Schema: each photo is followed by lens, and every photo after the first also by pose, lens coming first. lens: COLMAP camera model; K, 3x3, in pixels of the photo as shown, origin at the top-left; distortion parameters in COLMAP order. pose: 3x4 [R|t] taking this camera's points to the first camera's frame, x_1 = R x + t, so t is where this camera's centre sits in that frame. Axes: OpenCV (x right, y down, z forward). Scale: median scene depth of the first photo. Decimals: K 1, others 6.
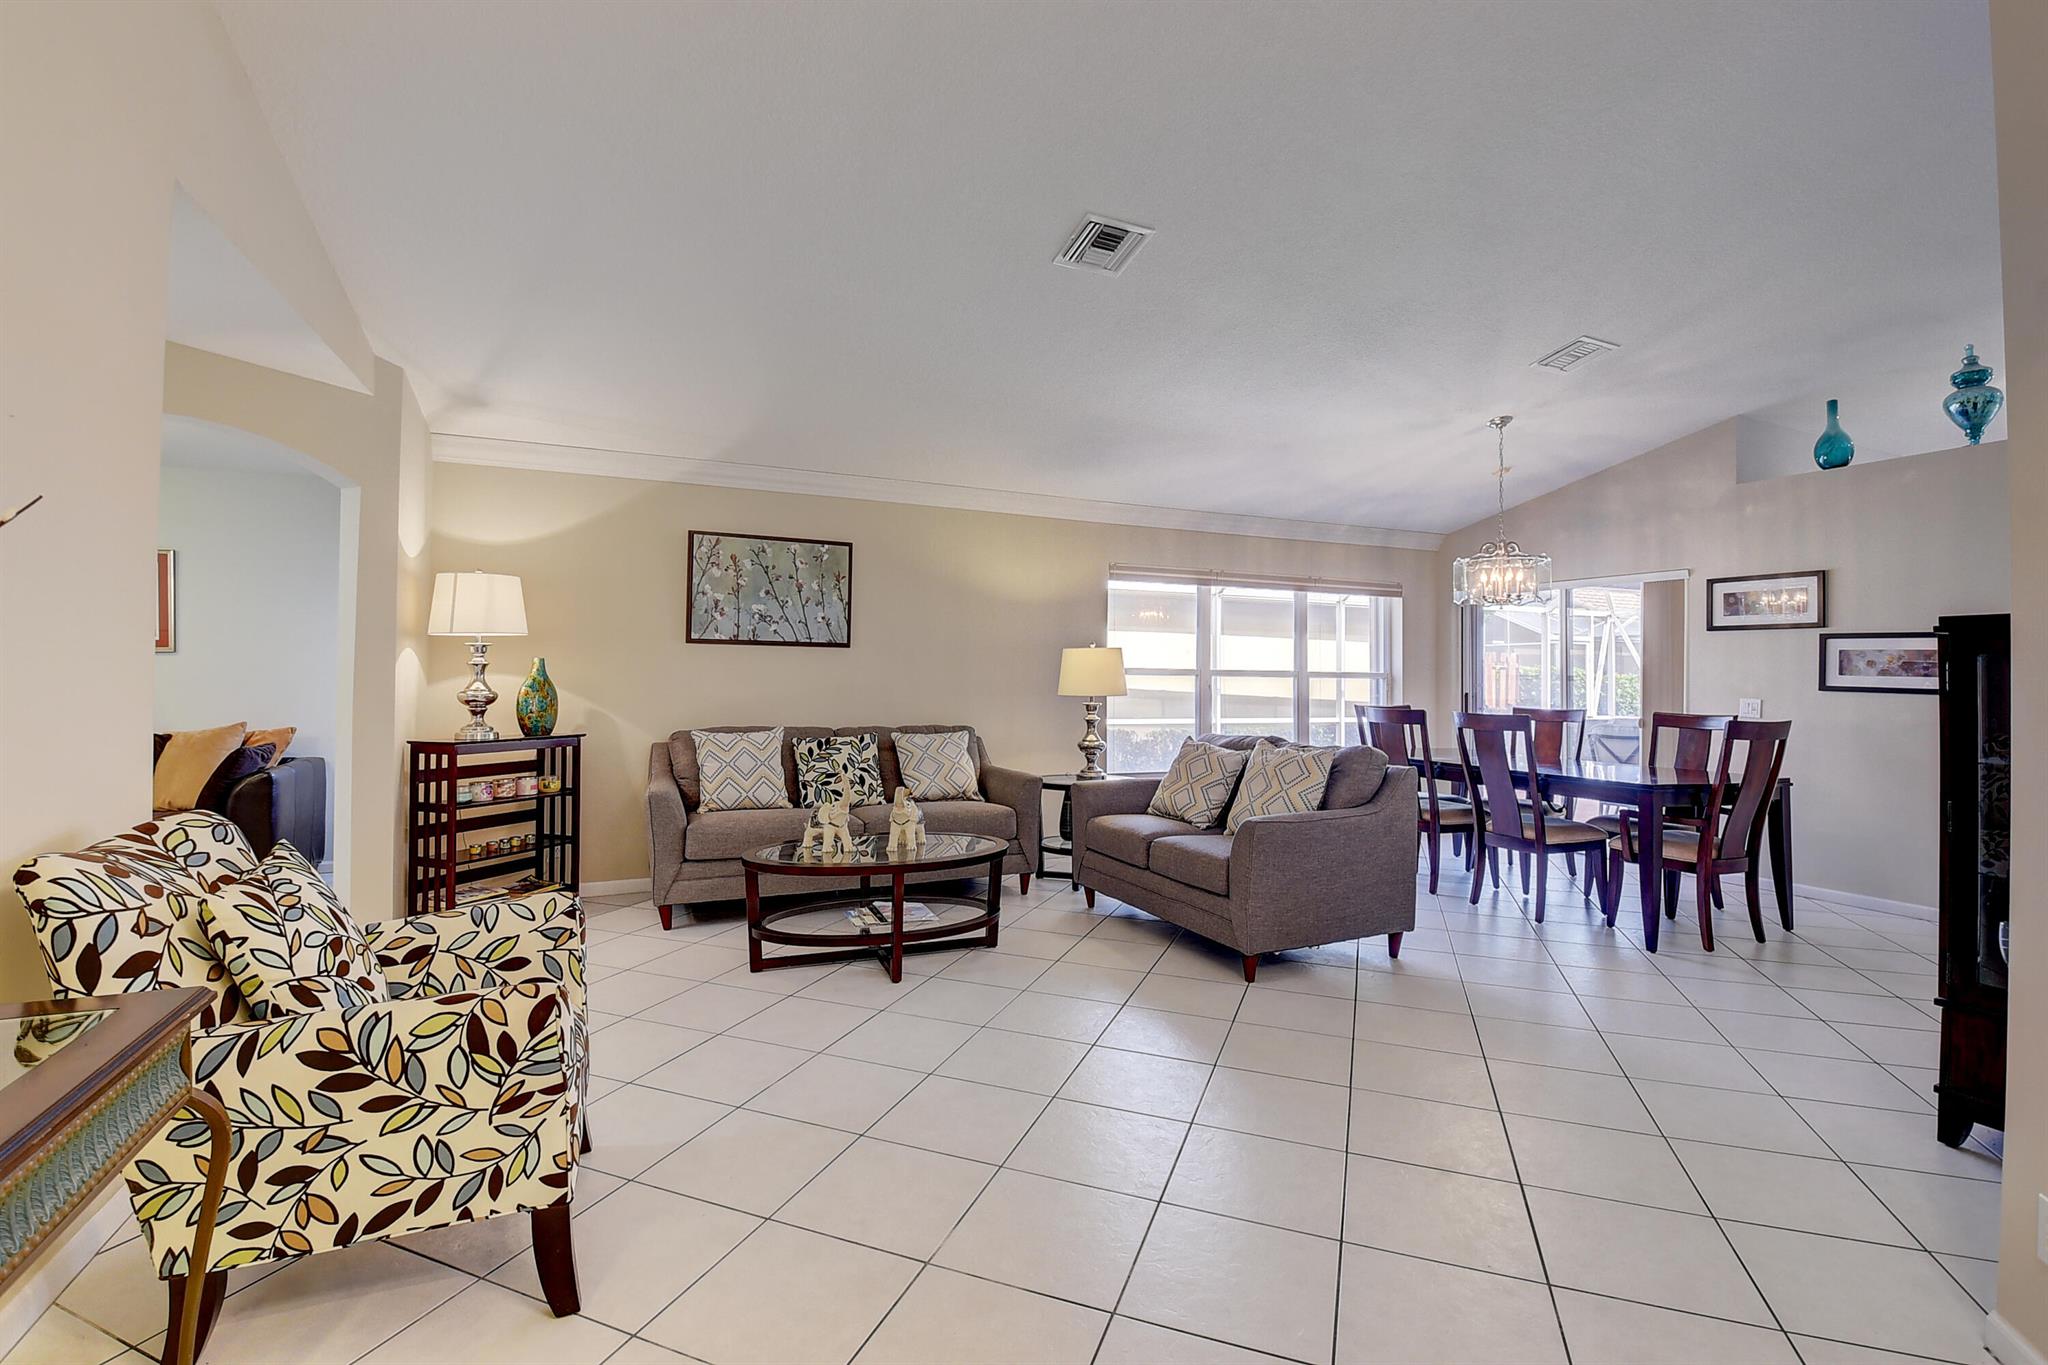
lens RADIAL K [[894.1, 0, 1018.7], [0, 894.1, 671.7], [0, 0, 1]] dist [0.000063, -0.020327]
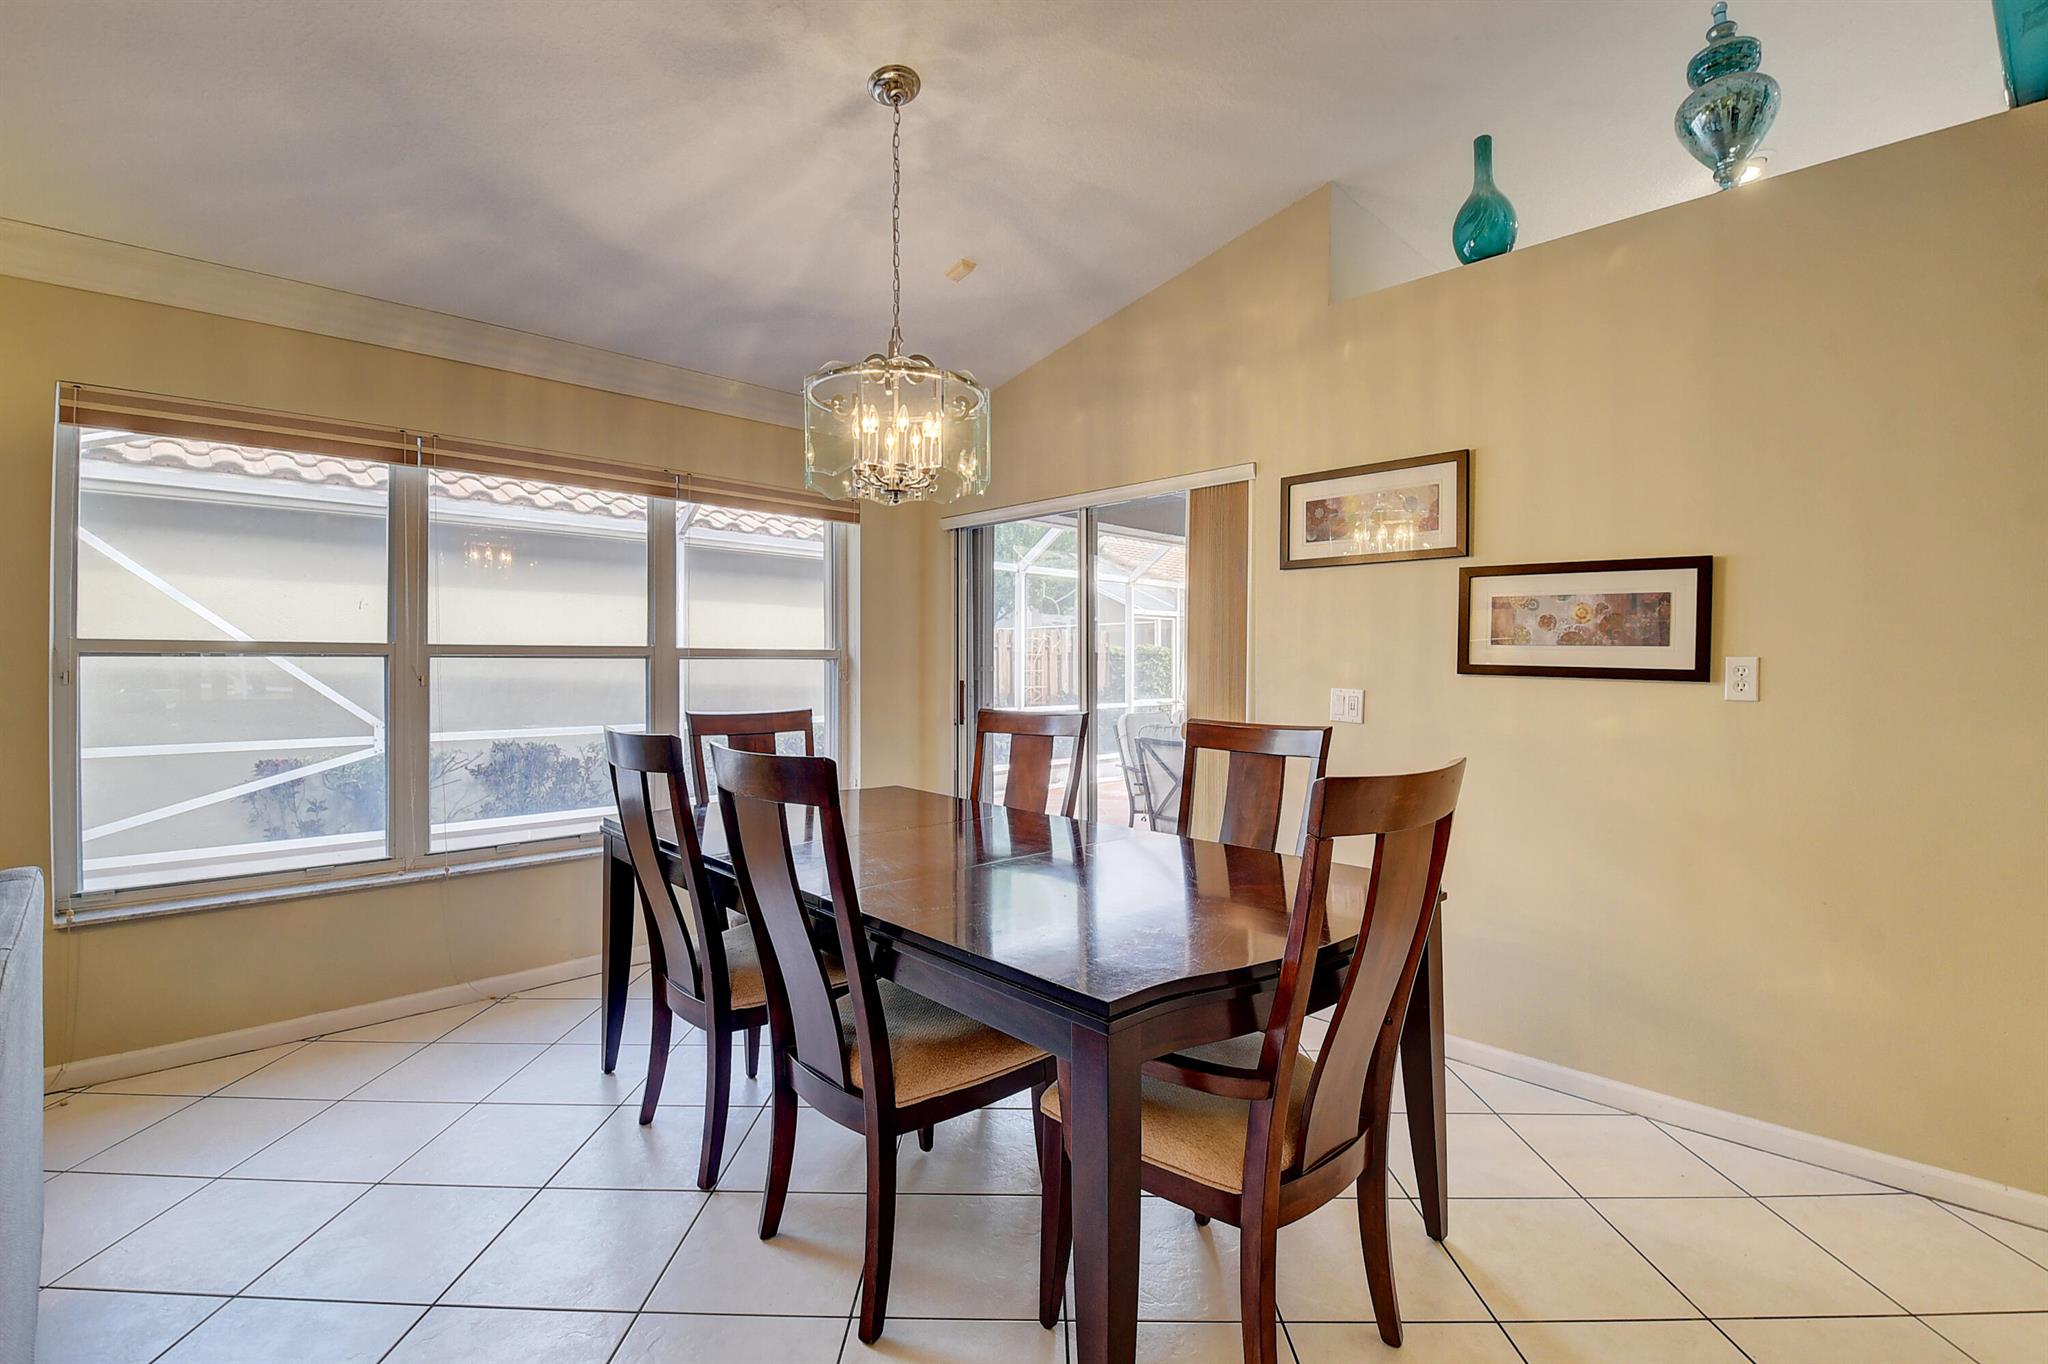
lens RADIAL K [[894.1, 0, 1018.7], [0, 894.1, 671.2], [0, 0, 1]] dist [0.000063, -0.020327]
pose [[0.935185, -0.013282, 0.353912, 0.463898], [0.006258, 0.999760, 0.020985, 0.006693], [-0.354106, -0.017410, 0.935043, 0.585130]]
